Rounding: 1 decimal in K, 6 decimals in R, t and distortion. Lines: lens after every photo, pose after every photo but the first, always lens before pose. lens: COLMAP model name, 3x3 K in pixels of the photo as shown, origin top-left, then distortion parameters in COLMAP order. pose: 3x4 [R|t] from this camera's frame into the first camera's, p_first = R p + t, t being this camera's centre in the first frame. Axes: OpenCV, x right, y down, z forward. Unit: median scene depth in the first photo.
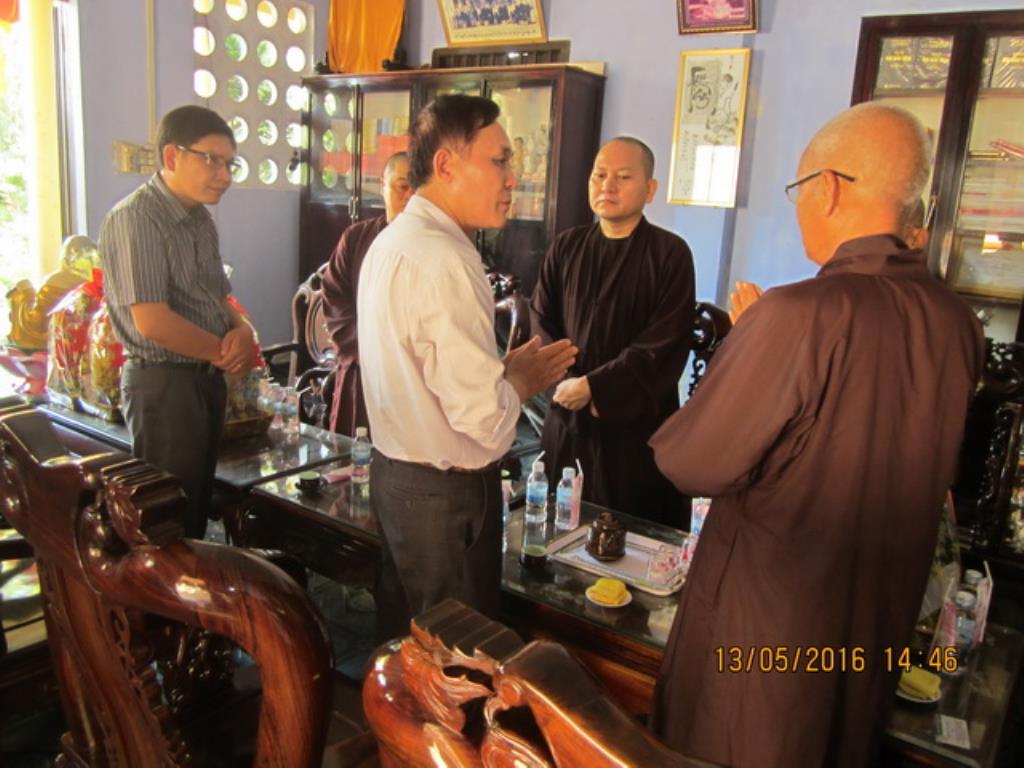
lens RADIAL K [[884.1, 0, 512.0], [0, 884.1, 384.0], [0, 0, 1]] dist [-0.008978, -0.006336]
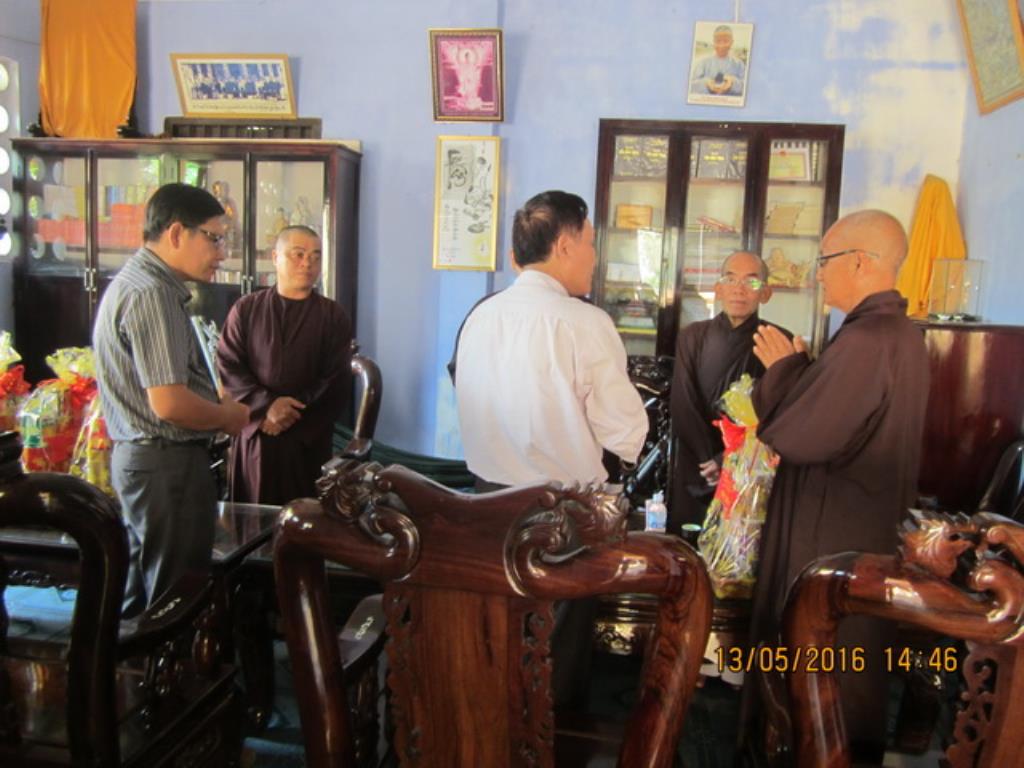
lens RADIAL K [[884.1, 0, 512.0], [0, 884.1, 384.0], [0, 0, 1]] dist [-0.008978, -0.006336]
pose [[0.891960, -0.075477, 0.445769, -0.249122], [0.105801, 0.993436, -0.043495, -0.003009], [-0.439560, 0.085958, 0.894091, -0.021790]]
